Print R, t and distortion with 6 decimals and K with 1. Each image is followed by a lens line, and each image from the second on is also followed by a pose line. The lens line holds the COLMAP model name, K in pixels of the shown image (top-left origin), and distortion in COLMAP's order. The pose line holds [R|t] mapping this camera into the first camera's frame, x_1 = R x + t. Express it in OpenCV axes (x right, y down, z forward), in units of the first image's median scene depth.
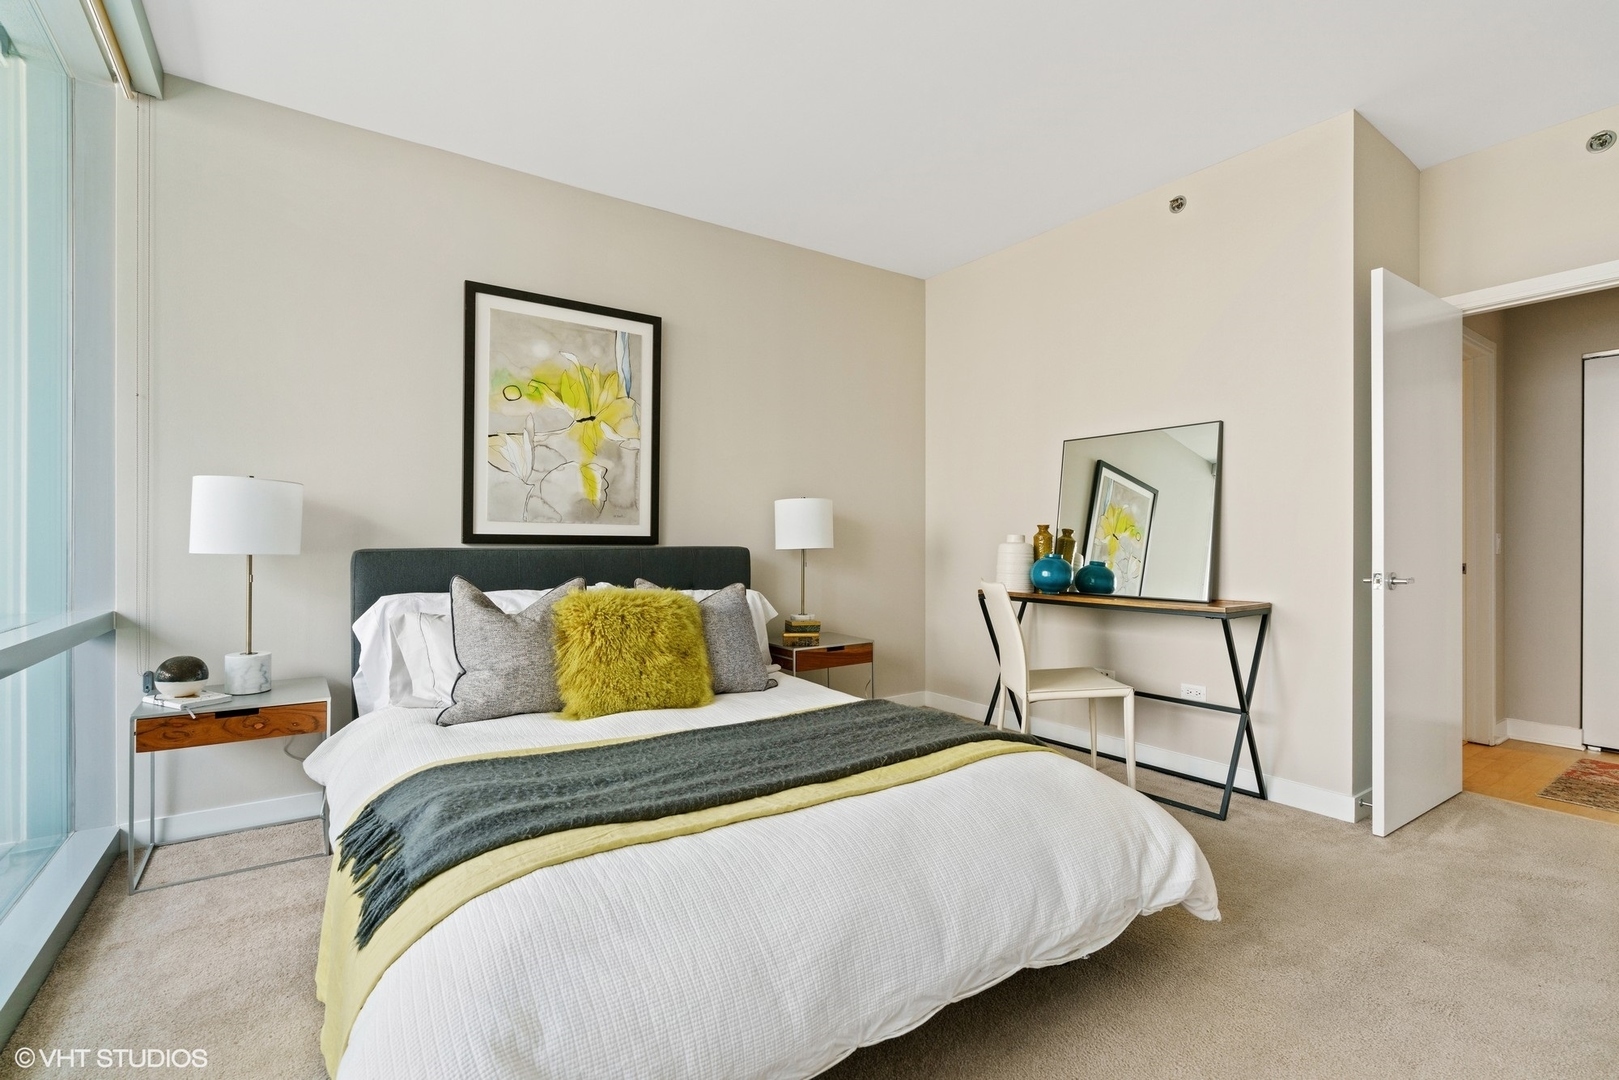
lens RADIAL K [[725.2, 0, 818.9], [0, 725.2, 540.2], [0, 0, 1]] dist [-0.012011, 0.003750]
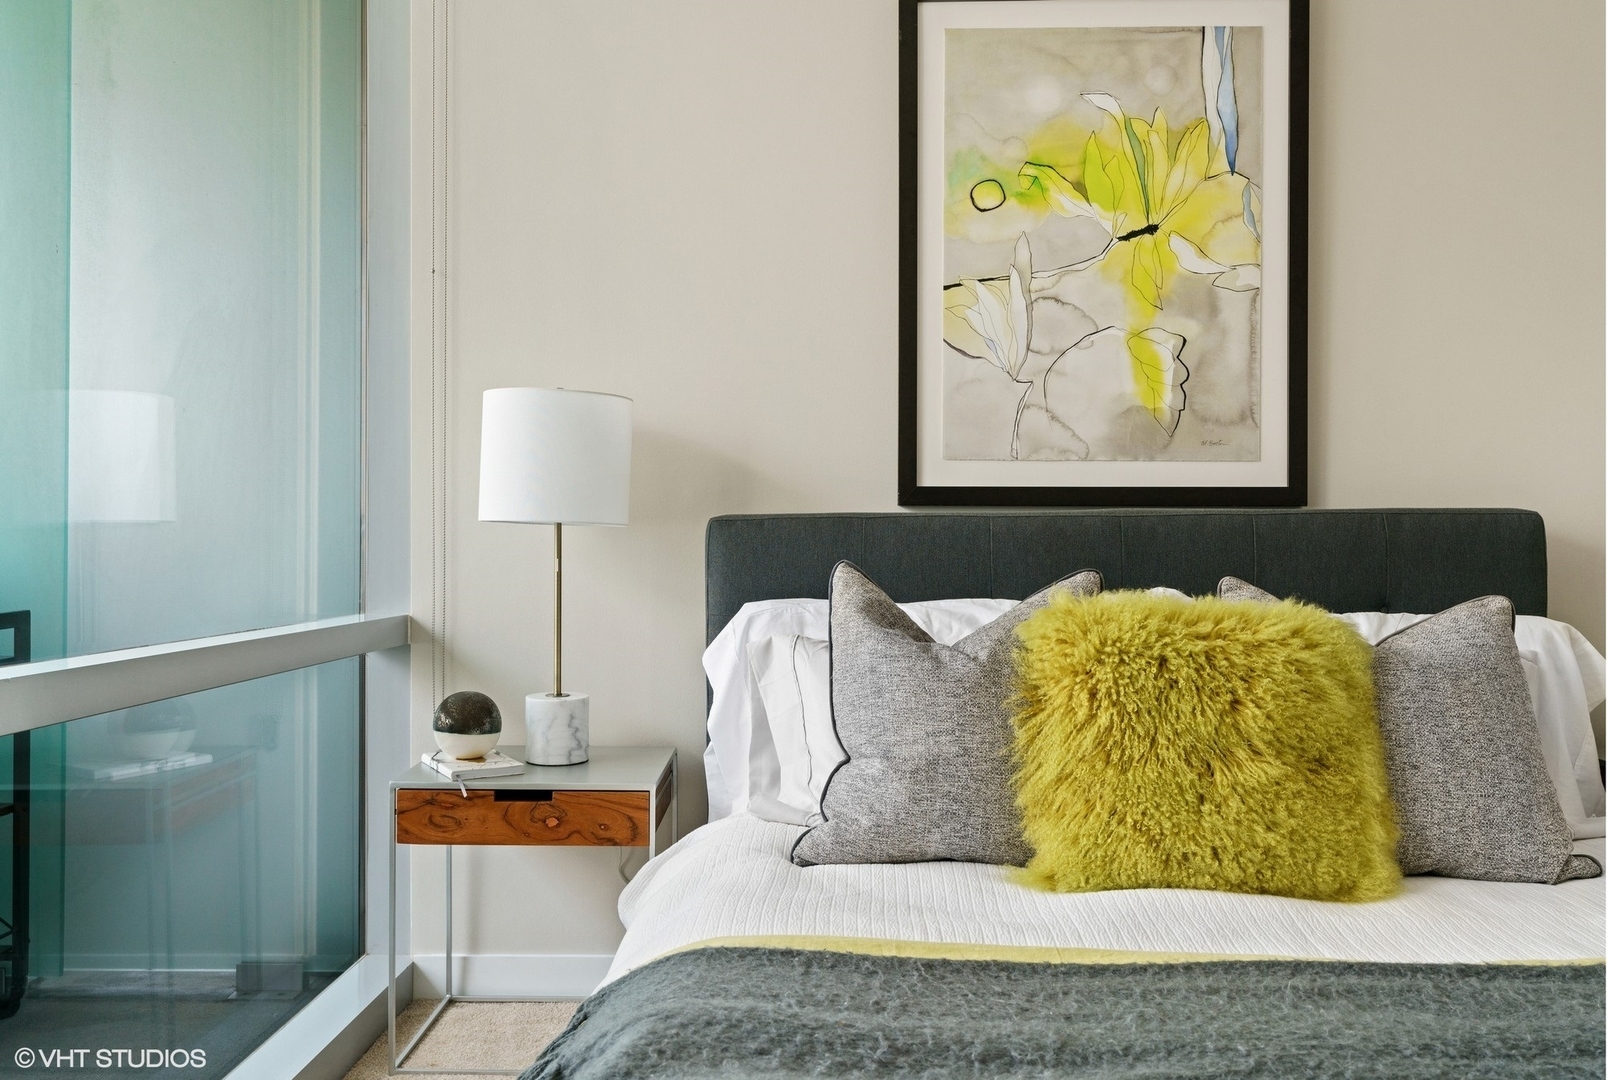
lens RADIAL K [[1430.1, 0, 821.9], [0, 1430.1, 515.0], [0, 0, 1]] dist [0.007458, 0.014730]
pose [[0.812181, -0.010020, -0.583320, 0.052400], [0.002255, 0.999899, -0.014035, 0.029458], [0.583401, 0.010084, 0.812121, 0.188875]]
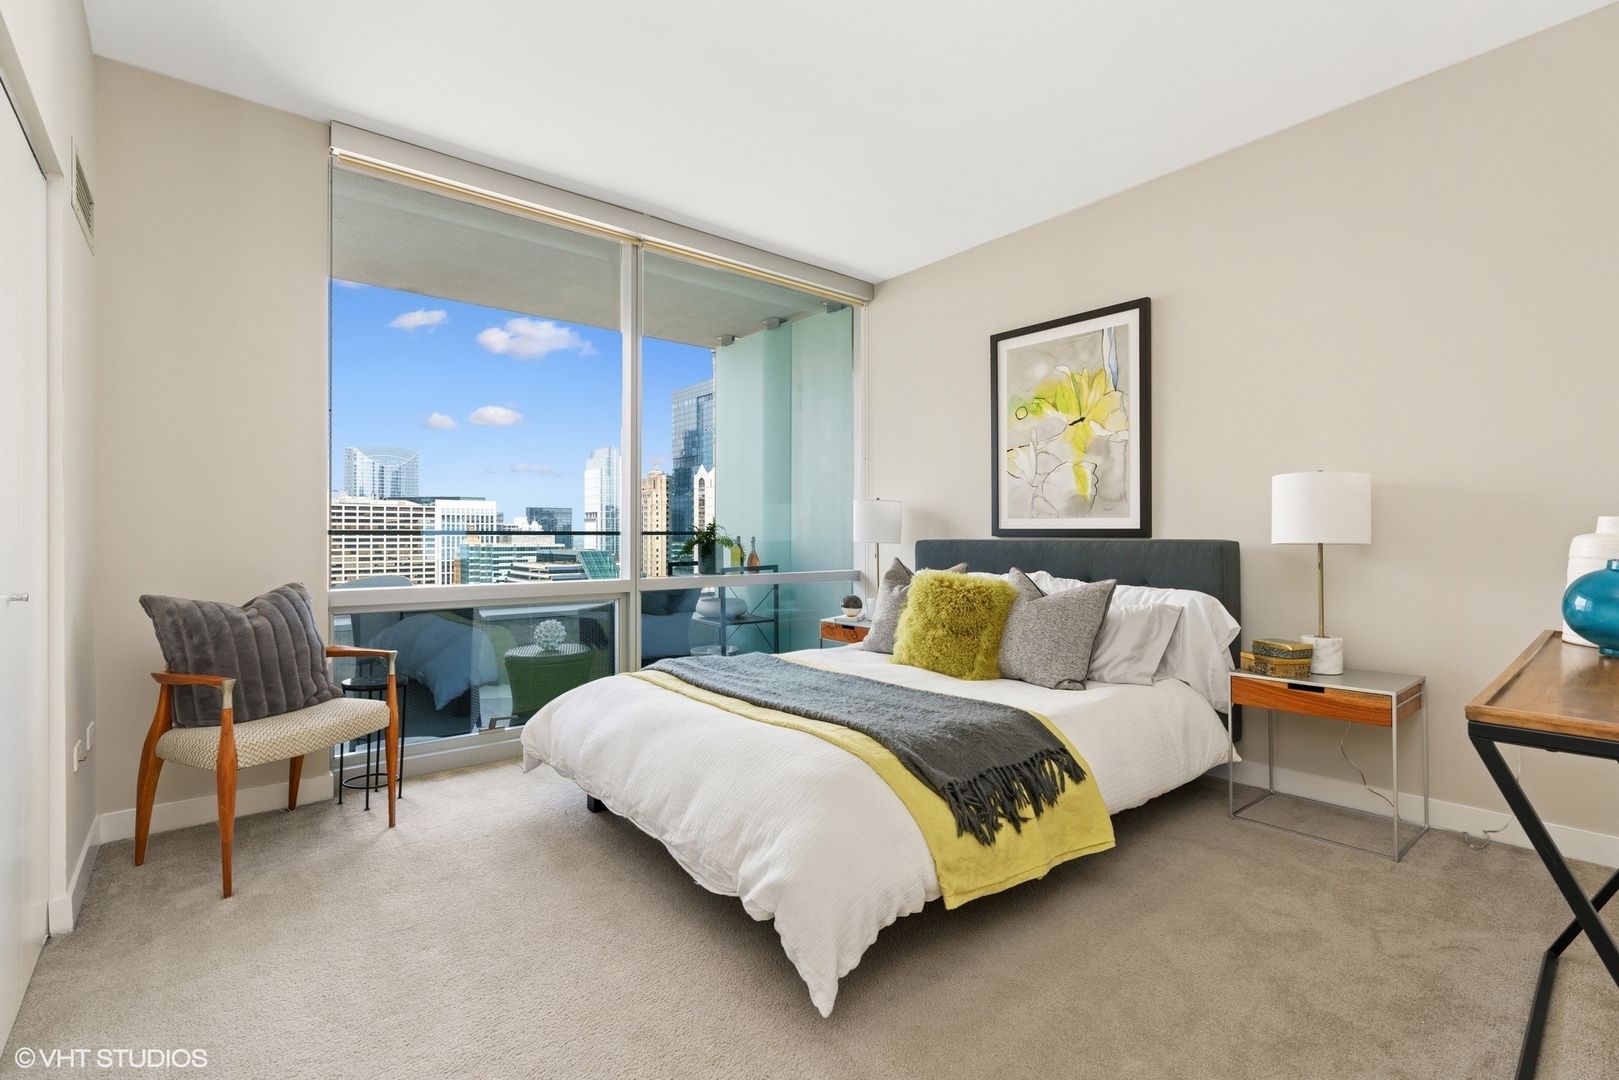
lens RADIAL K [[725.2, 0, 804.6], [0, 725.2, 541.0], [0, 0, 1]] dist [-0.012011, 0.003750]
pose [[0.105422, 0.011008, -0.994367, 0.896440], [0.004636, 0.999922, 0.011561, -0.003034], [0.994417, -0.005829, 0.105362, 0.598080]]
